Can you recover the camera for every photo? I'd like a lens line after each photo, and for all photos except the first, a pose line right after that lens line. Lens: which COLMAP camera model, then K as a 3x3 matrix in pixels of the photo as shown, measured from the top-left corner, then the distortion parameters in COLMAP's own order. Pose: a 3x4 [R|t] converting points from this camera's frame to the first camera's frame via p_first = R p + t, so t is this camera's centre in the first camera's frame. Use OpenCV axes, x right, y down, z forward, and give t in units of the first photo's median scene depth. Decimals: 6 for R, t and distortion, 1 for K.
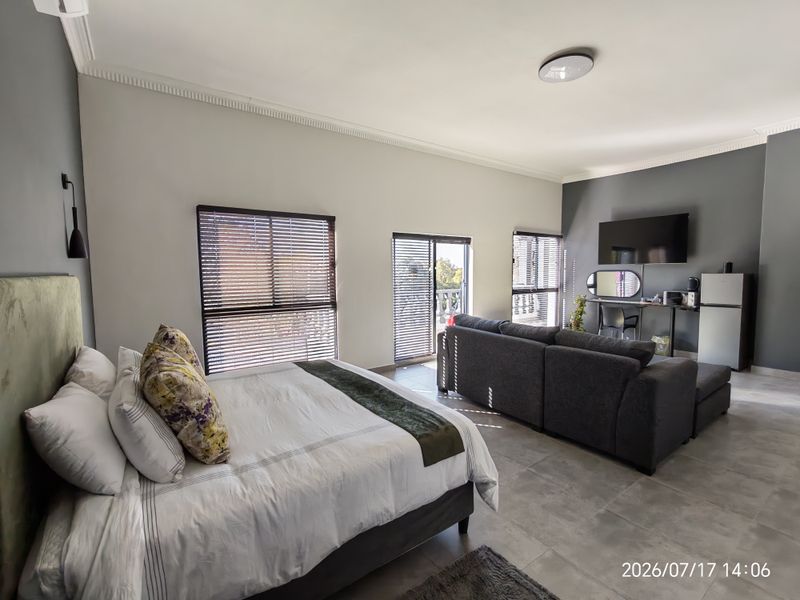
lens RADIAL K [[367.9, 0, 405.6], [0, 367.9, 296.9], [0, 0, 1]] dist [-0.001922, -0.000036]
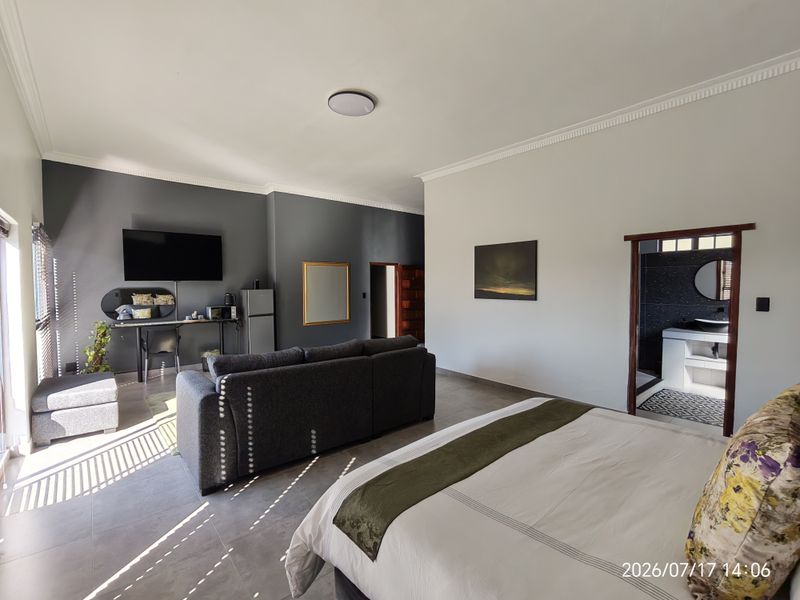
lens RADIAL K [[367.9, 0, 402.2], [0, 367.9, 299.8], [0, 0, 1]] dist [-0.001922, -0.000036]
pose [[-0.085155, -0.037937, 0.995645, -0.520141], [0.078067, 0.995949, 0.044625, -0.055708], [-0.993305, 0.081527, -0.081848, 0.741915]]
